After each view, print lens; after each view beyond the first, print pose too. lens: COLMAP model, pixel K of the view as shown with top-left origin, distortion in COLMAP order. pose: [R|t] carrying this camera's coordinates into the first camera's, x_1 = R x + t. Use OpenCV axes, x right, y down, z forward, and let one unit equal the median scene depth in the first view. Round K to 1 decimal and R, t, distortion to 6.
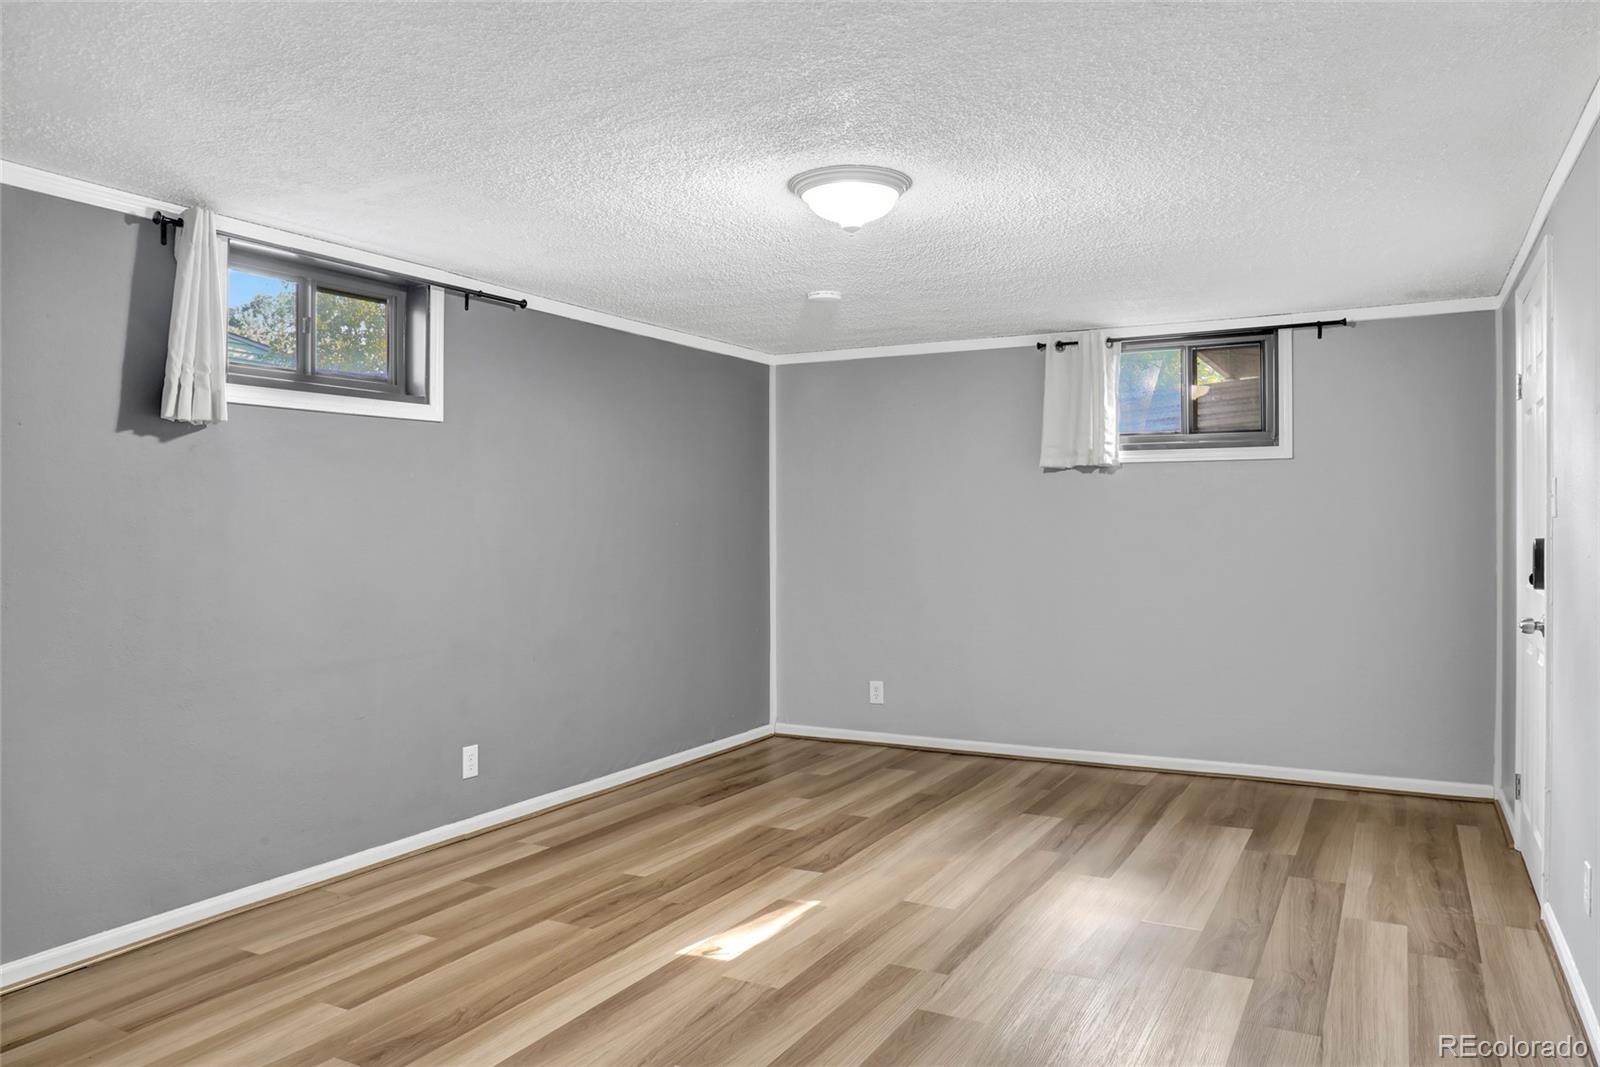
lens RADIAL K [[1161.0, 0, 795.4], [0, 1161.0, 527.7], [0, 0, 1]] dist [-0.043429, 0.017317]
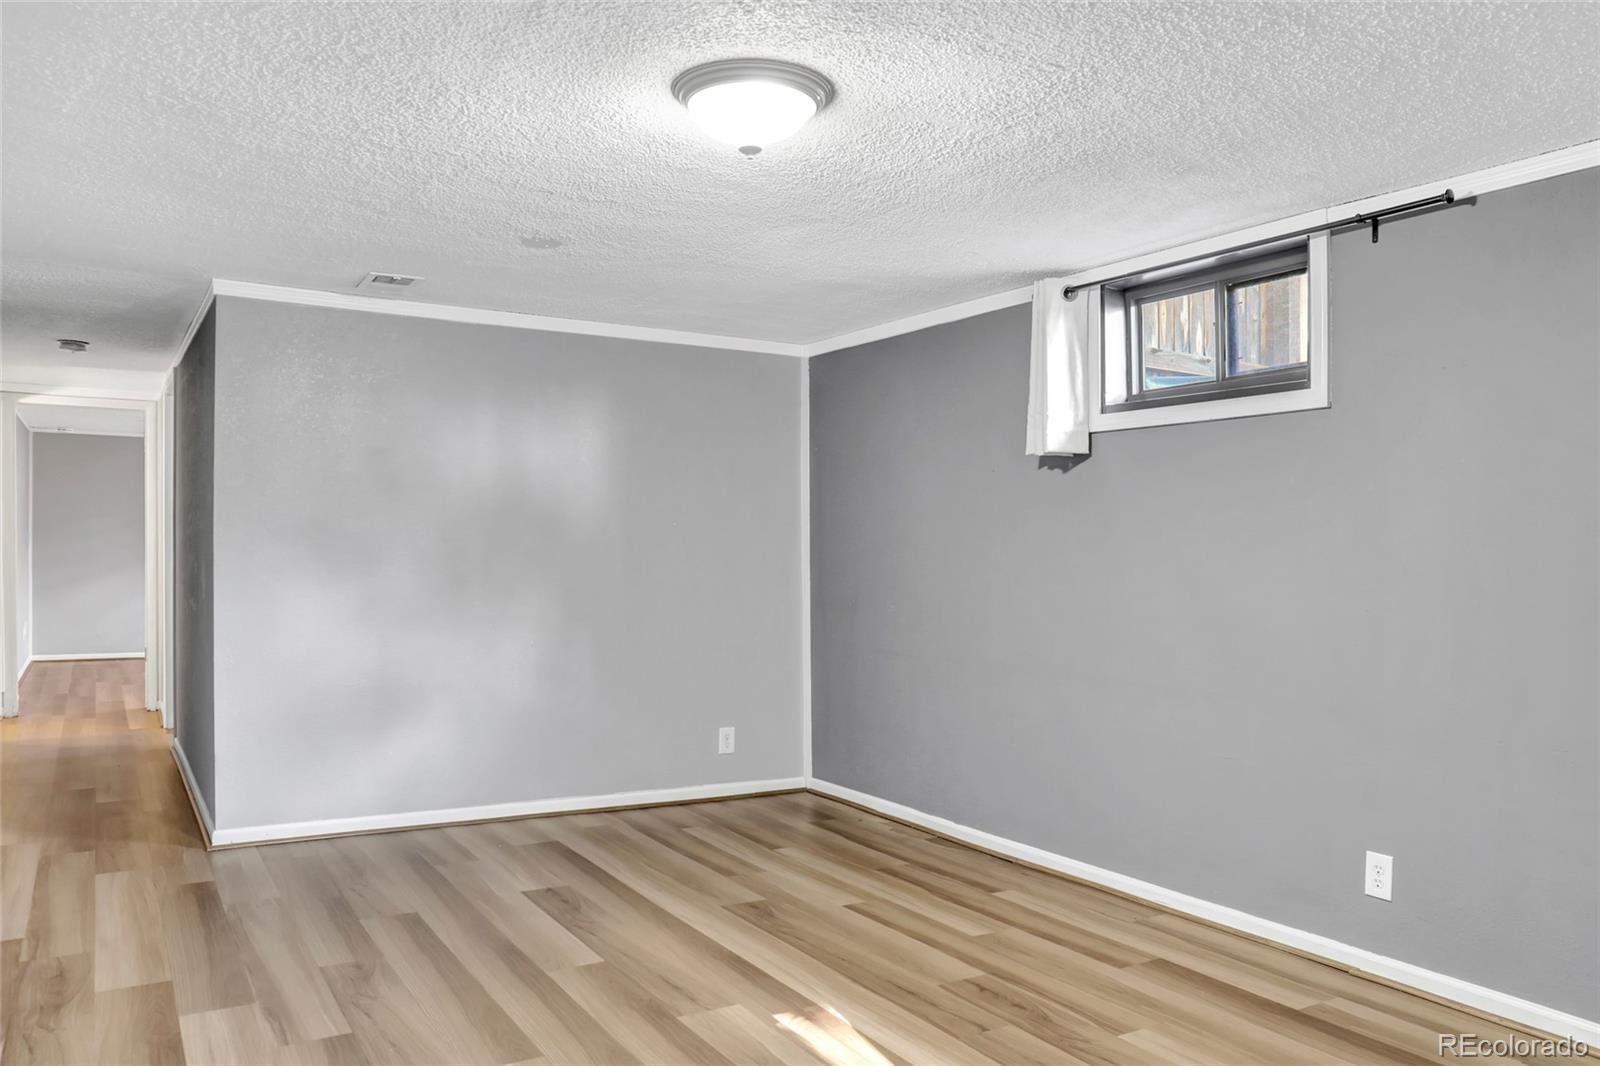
lens RADIAL K [[1228.4, 0, 798.3], [0, 1228.4, 537.4], [0, 0, 1]] dist [-0.060831, -0.001695]
pose [[-0.523657, -0.006027, -0.851908, 0.686584], [-0.007685, 0.999968, -0.002351, -0.000773], [0.851895, 0.005315, -0.523686, 1.383937]]
